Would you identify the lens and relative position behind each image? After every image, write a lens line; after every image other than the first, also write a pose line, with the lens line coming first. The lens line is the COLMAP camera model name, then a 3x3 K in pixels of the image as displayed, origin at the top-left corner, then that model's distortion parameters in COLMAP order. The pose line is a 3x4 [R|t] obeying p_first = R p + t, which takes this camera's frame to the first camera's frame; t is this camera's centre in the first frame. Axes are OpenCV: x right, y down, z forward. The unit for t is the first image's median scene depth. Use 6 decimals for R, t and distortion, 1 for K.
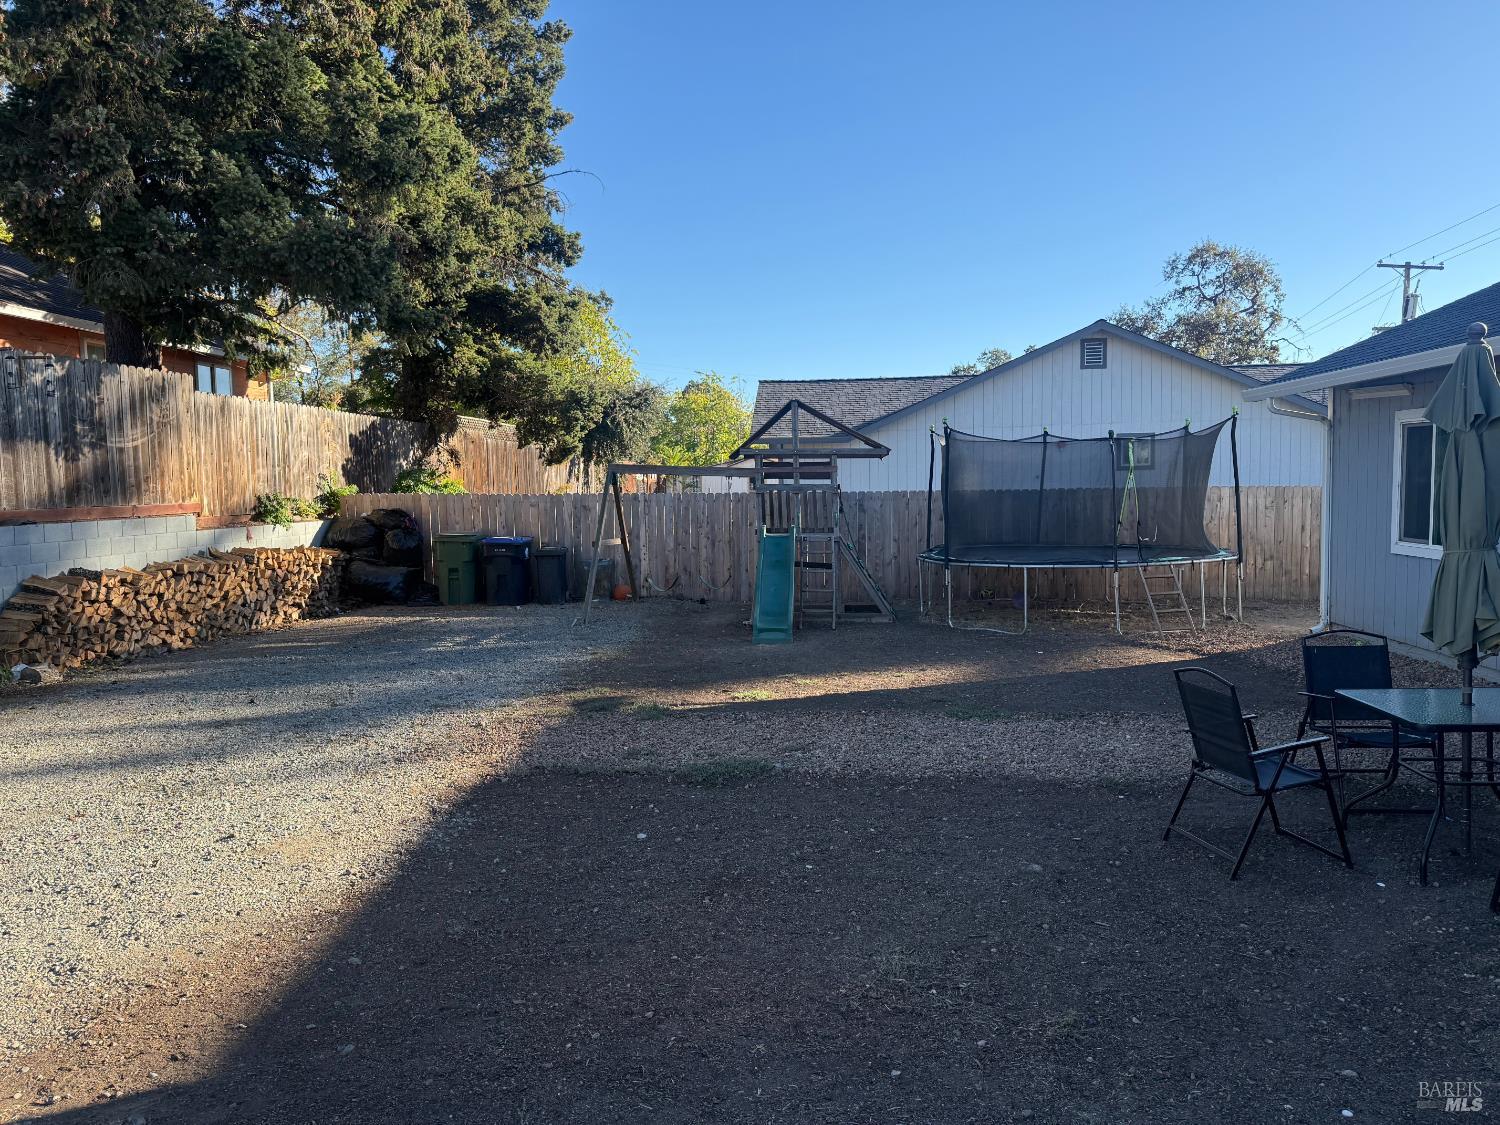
lens RADIAL K [[1053.9, 0, 735.9], [0, 1053.9, 565.4], [0, 0, 1]] dist [0.050946, -0.094388]
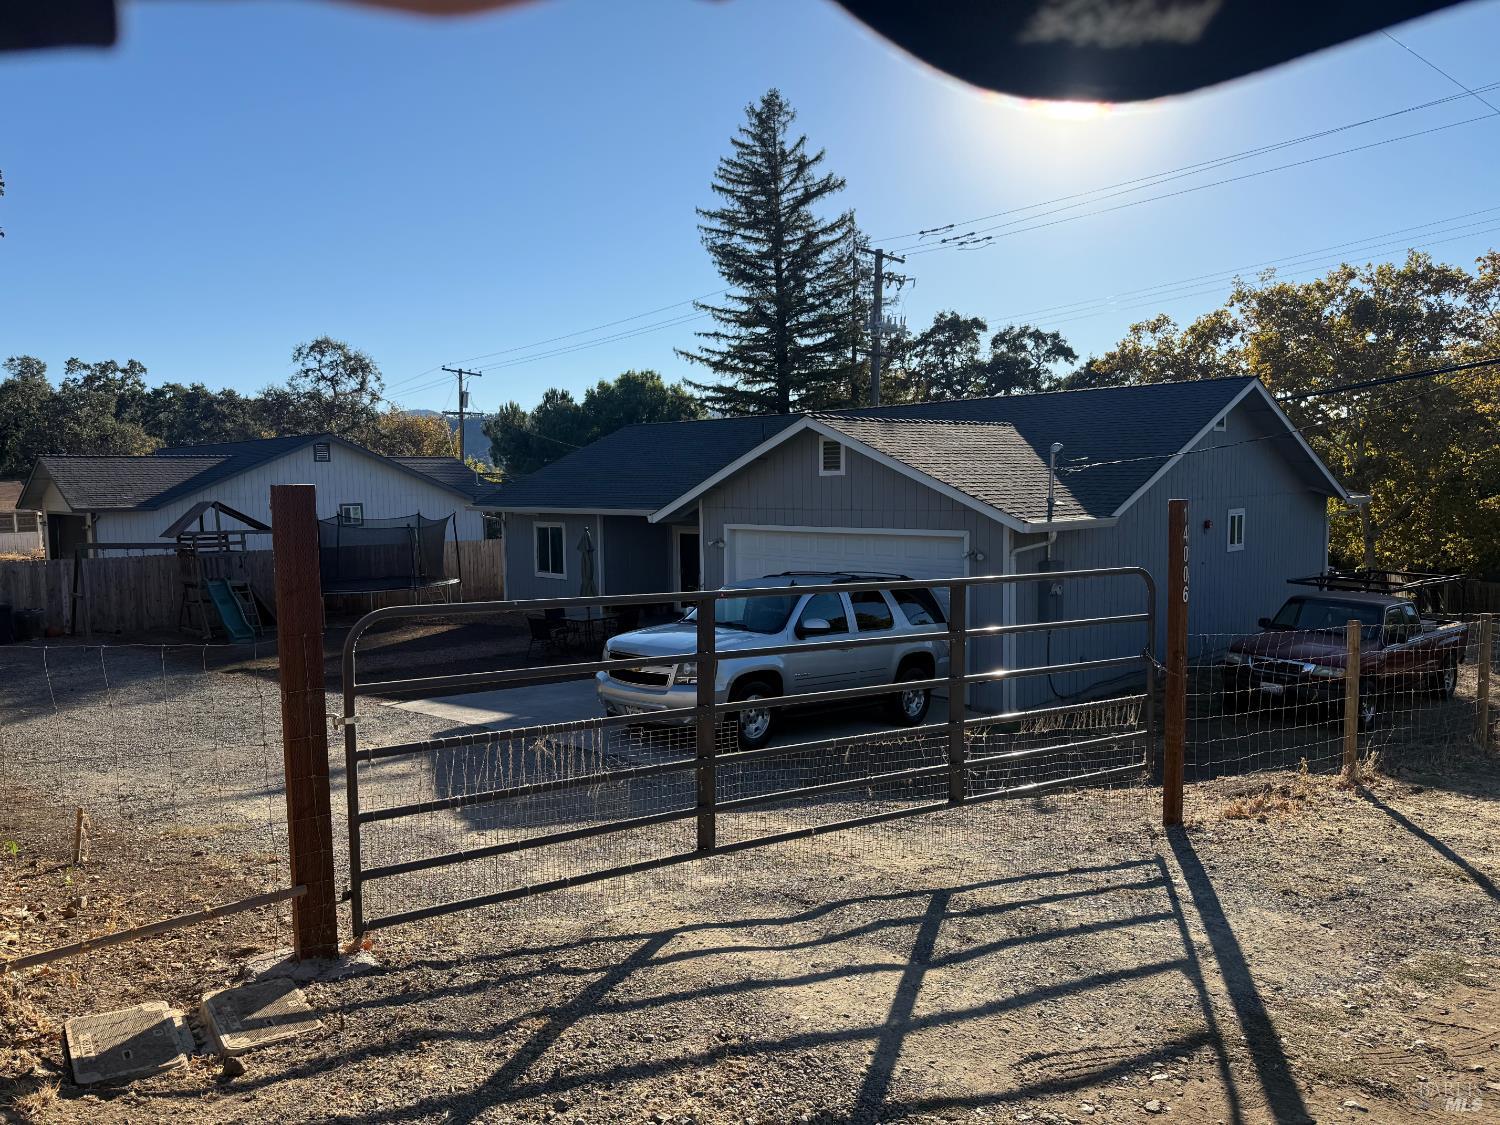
lens RADIAL K [[1053.9, 0, 747.1], [0, 1053.9, 563.2], [0, 0, 1]] dist [0.050946, -0.094388]
pose [[0.648483, -0.057275, 0.759071, -0.234107], [0.065986, 0.997641, 0.018903, -0.012622], [-0.758364, 0.037830, 0.650733, -0.250995]]
